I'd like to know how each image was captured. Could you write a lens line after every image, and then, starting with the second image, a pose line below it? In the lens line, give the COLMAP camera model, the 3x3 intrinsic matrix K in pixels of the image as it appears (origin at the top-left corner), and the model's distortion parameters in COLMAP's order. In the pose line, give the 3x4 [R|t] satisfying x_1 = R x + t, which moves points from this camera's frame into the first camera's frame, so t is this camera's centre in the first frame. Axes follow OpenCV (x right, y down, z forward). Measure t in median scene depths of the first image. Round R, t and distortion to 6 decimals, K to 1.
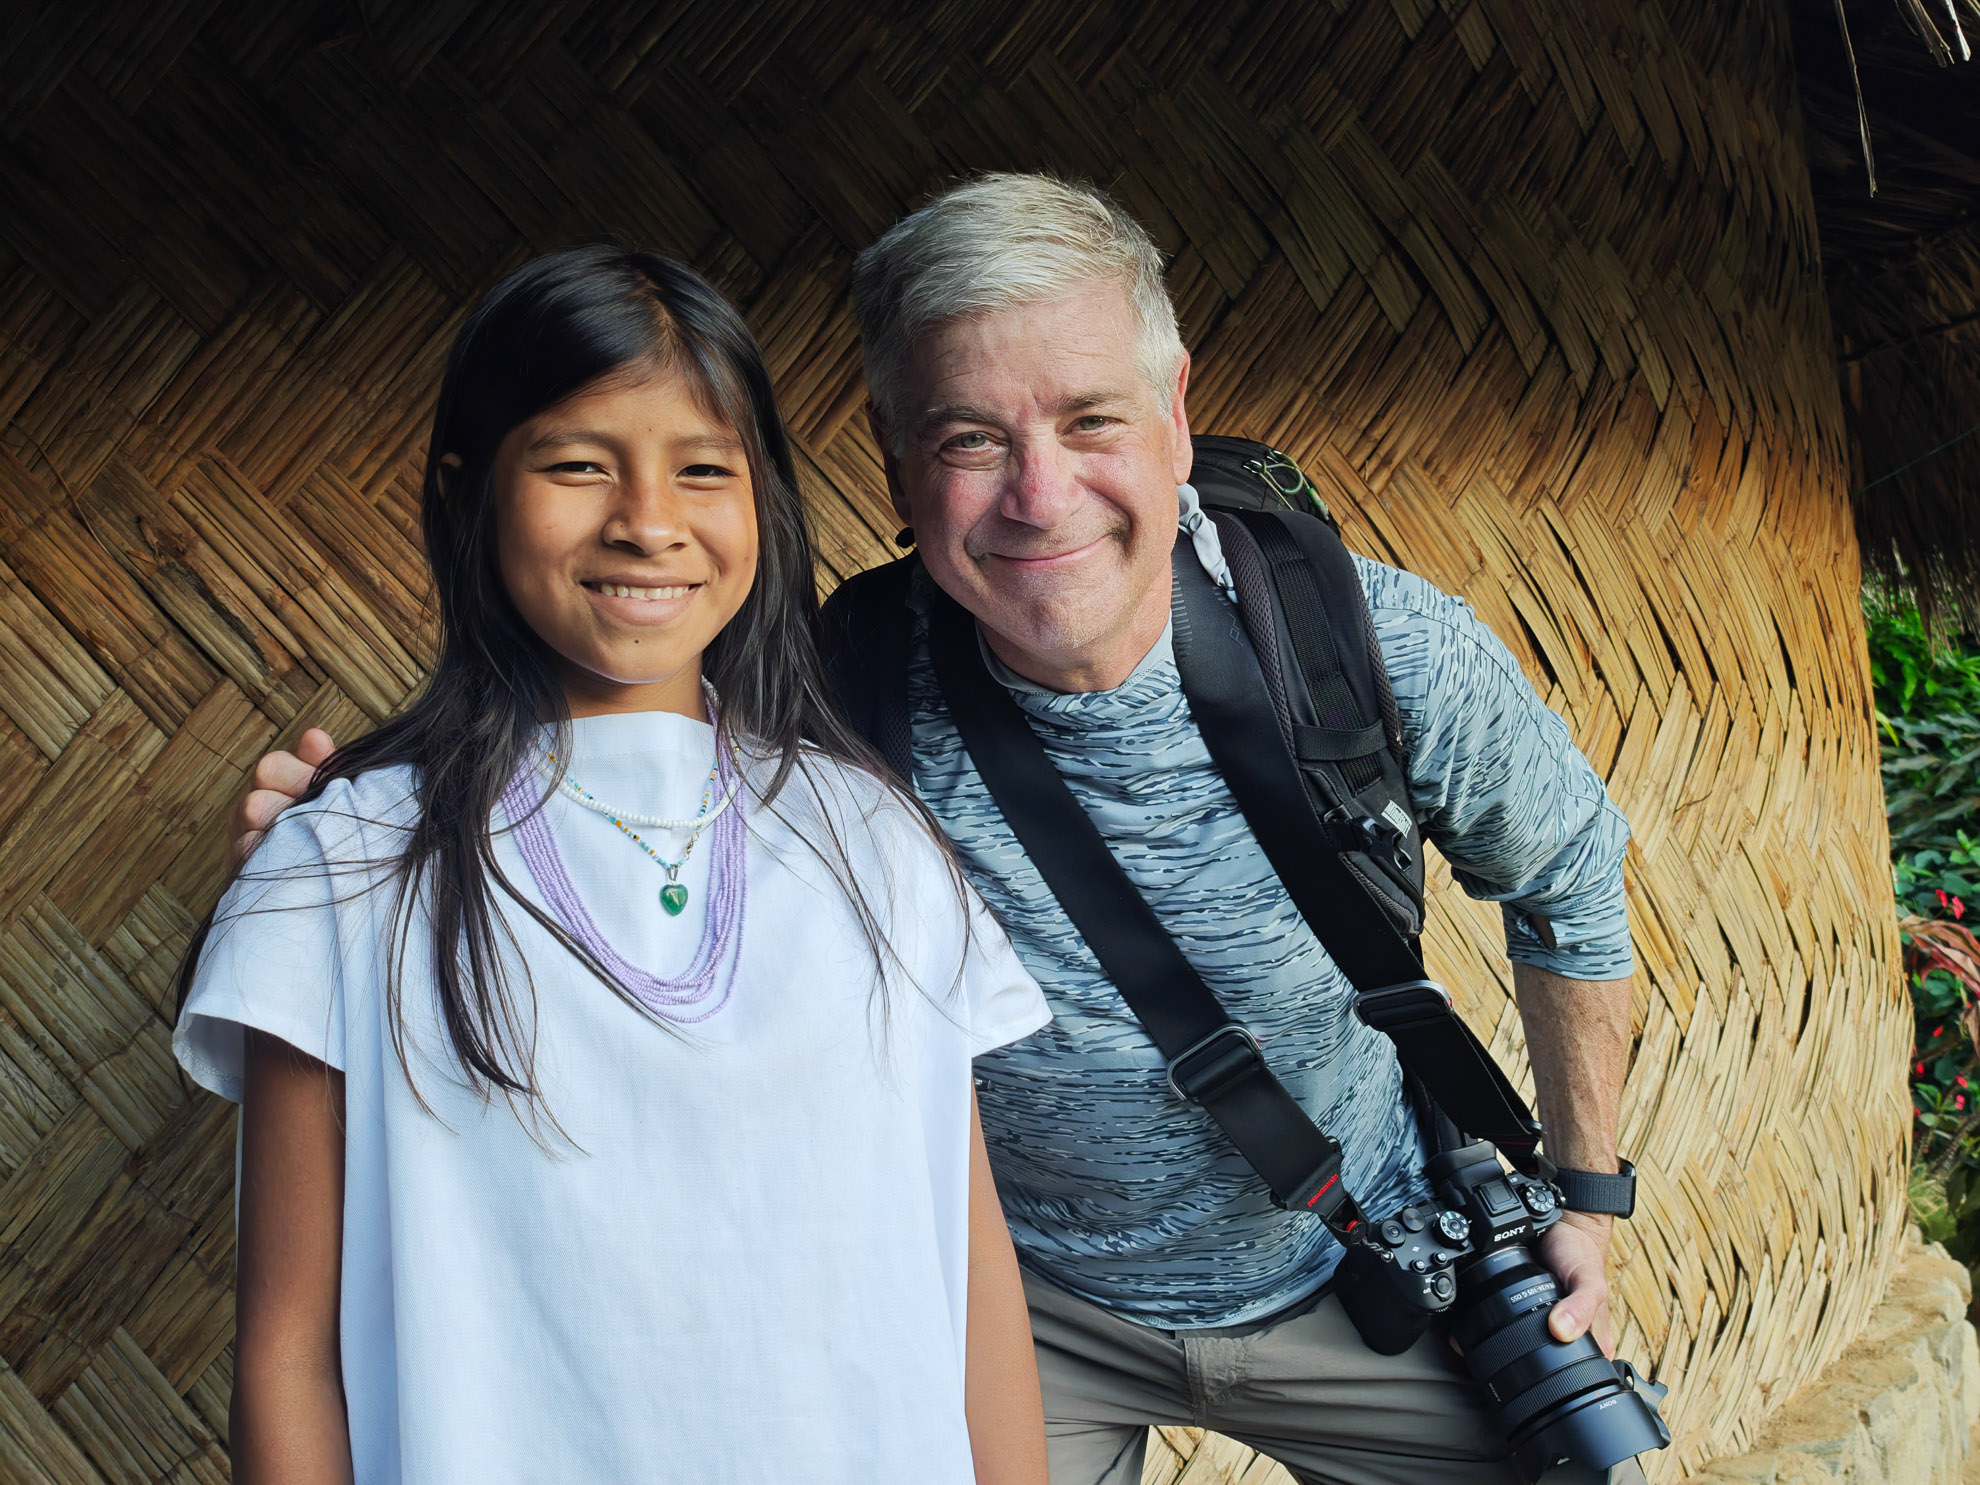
lens RADIAL K [[2677.1, 0, 991.2], [0, 2677.1, 667.3], [0, 0, 1]] dist [0.139406, -0.572409]
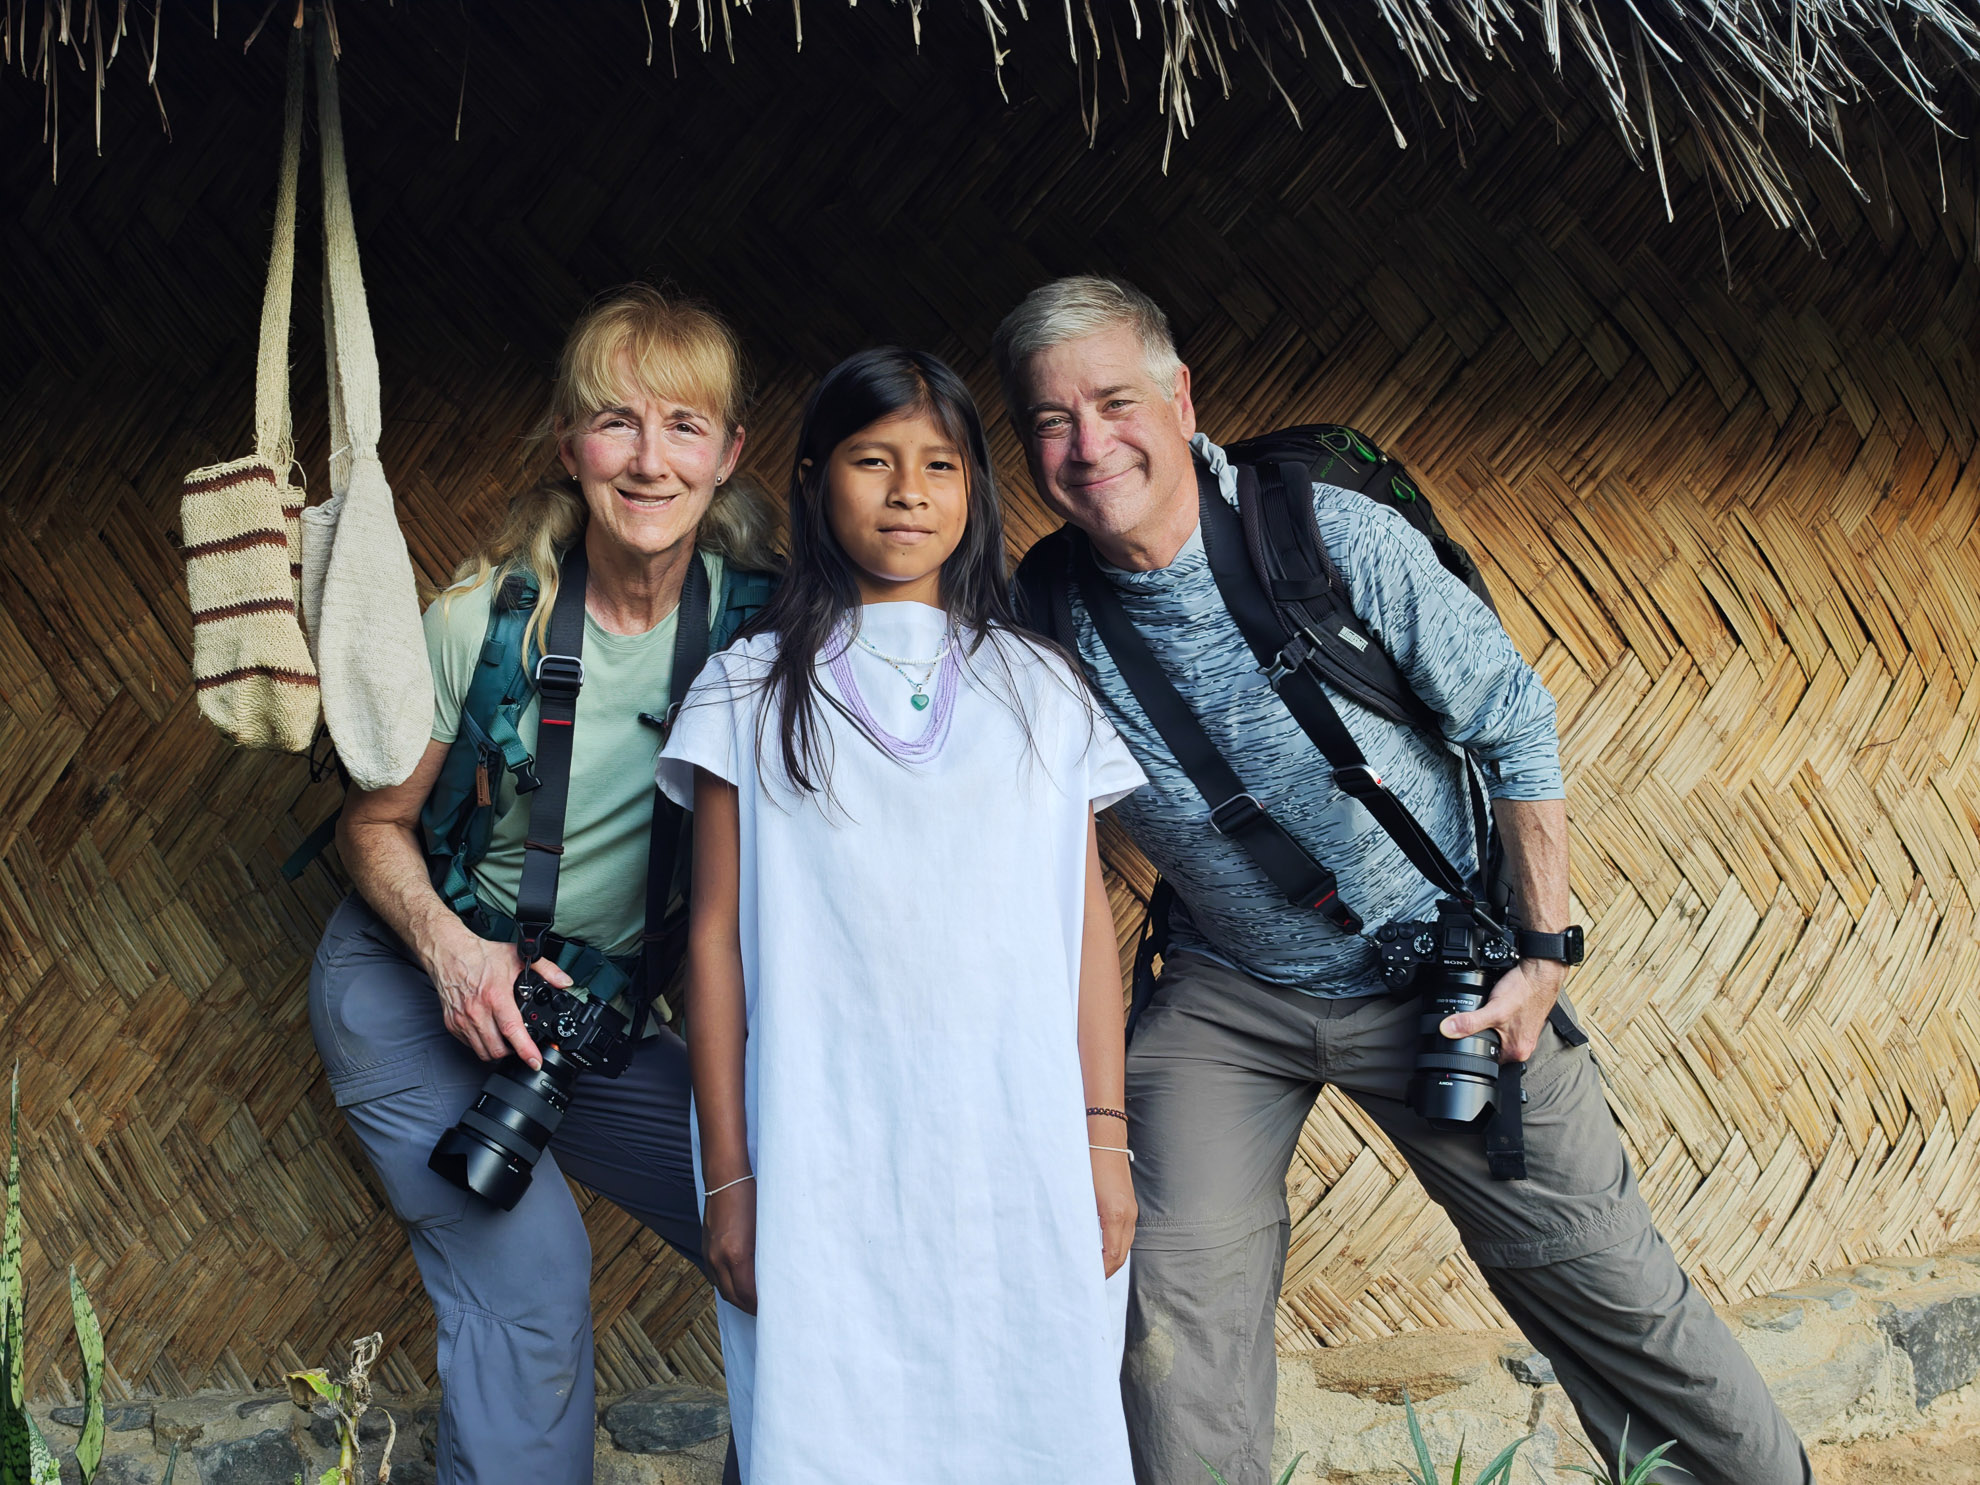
lens RADIAL K [[2677.1, 0, 991.2], [0, 2677.1, 667.3], [0, 0, 1]] dist [0.139406, -0.572409]
pose [[0.964723, 0.013349, -0.262929, 0.204761], [-0.018212, 0.999705, -0.016066, 0.045031], [0.262637, 0.020288, 0.964681, -0.369132]]
